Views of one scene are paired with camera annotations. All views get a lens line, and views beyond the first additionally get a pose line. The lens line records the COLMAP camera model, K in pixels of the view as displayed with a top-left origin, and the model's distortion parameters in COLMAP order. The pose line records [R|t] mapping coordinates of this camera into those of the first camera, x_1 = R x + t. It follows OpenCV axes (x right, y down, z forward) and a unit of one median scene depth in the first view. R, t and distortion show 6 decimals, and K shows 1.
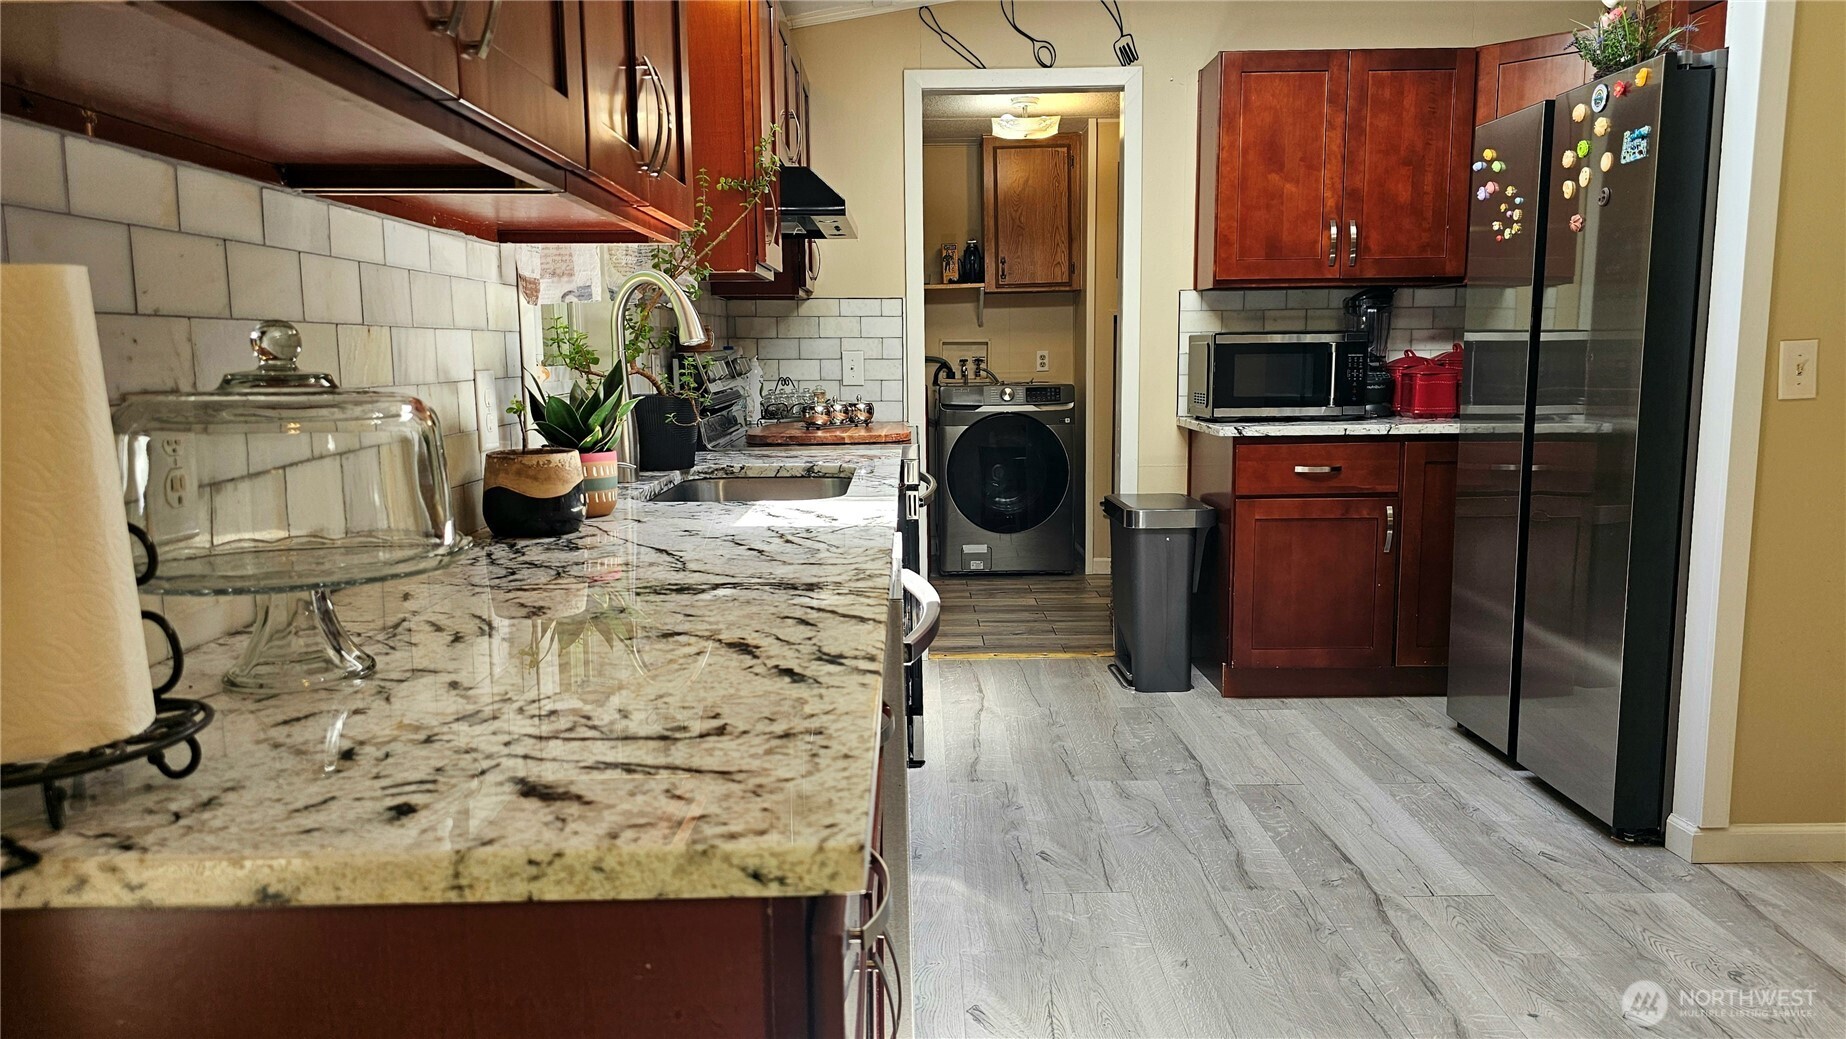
lens RADIAL K [[1236.1, 0, 923.0], [0, 1236.1, 519.5], [0, 0, 1]] dist [0.057864, -0.064121]
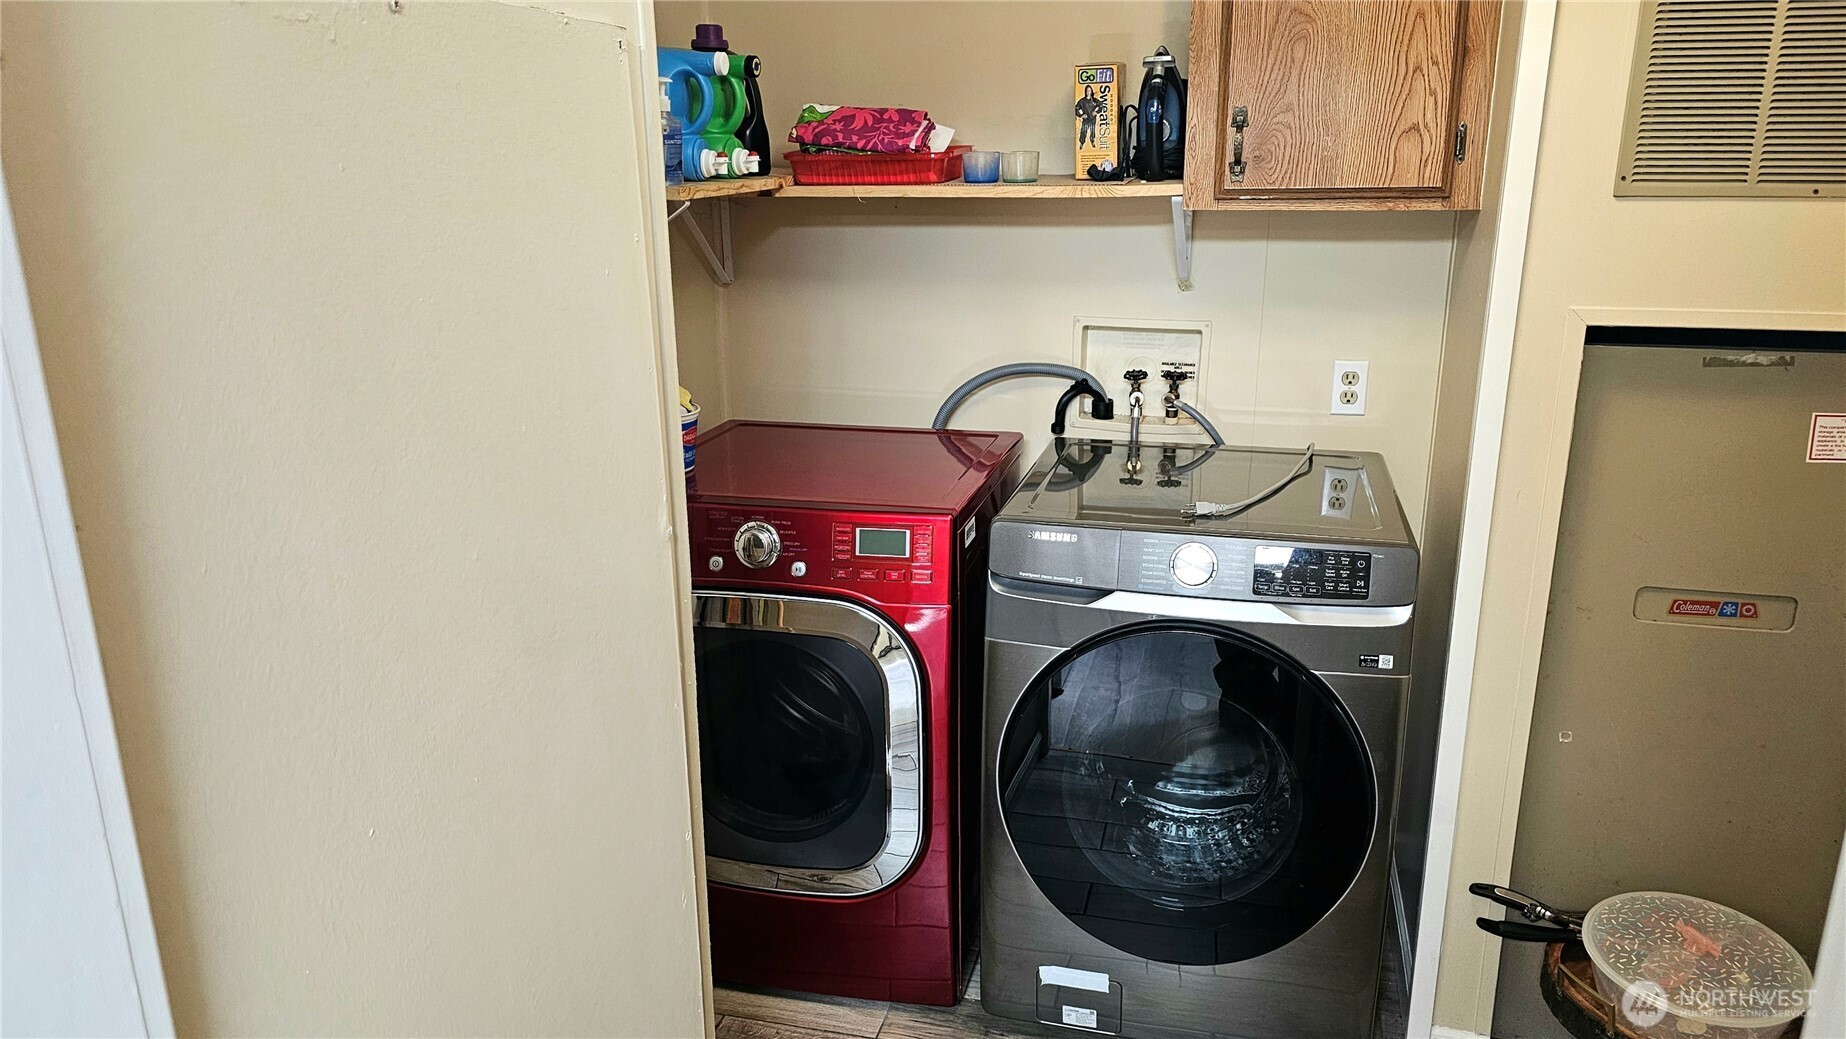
lens RADIAL K [[1295.2, 0, 953.2], [0, 1295.2, 527.1], [0, 0, 1]] dist [0.064077, -0.049972]
pose [[0.969113, 0.080105, -0.233246, 0.129681], [-0.043488, 0.986465, 0.158100, -0.244949], [0.242754, -0.143074, 0.959479, 1.005526]]
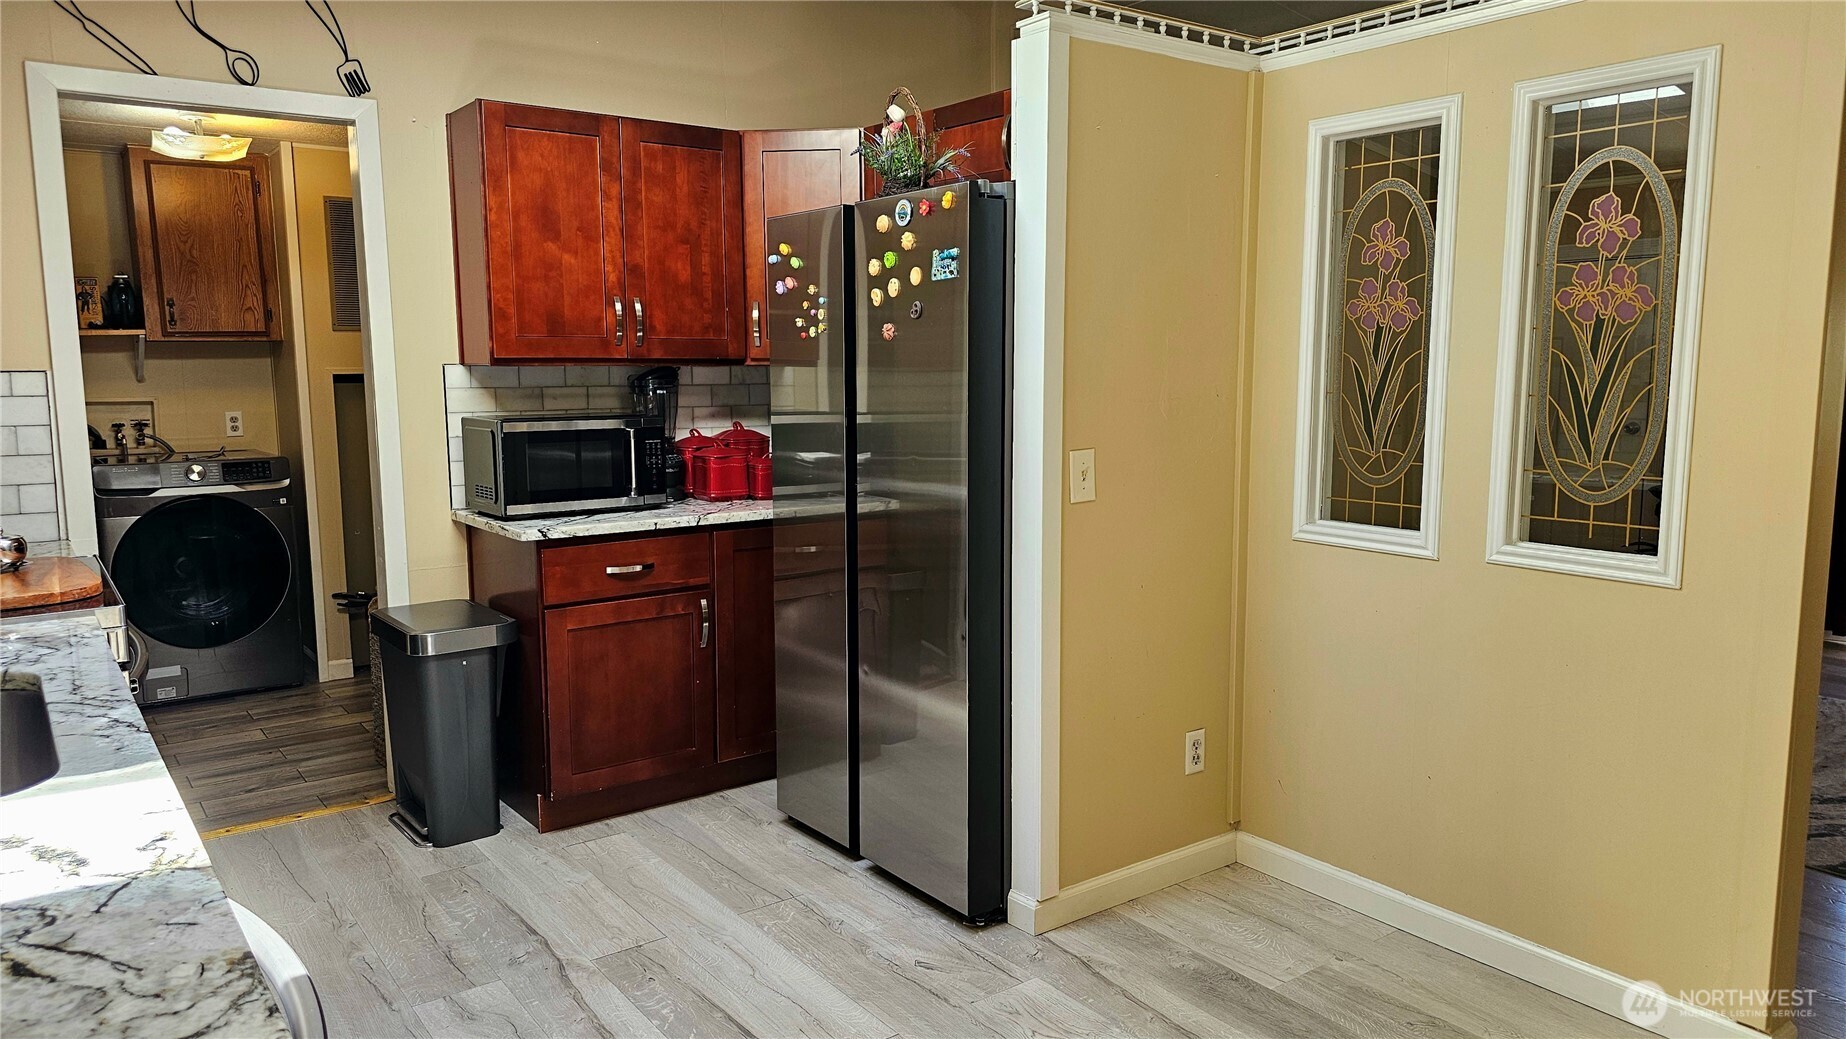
lens RADIAL K [[1224.5, 0, 914.5], [0, 1224.5, 512.5], [0, 0, 1]] dist [0.054944, -0.059343]
pose [[0.807169, -0.066429, 0.586571, -0.041354], [0.077982, 0.996939, 0.005593, -0.067212], [-0.585147, 0.041228, 0.809879, 0.131635]]
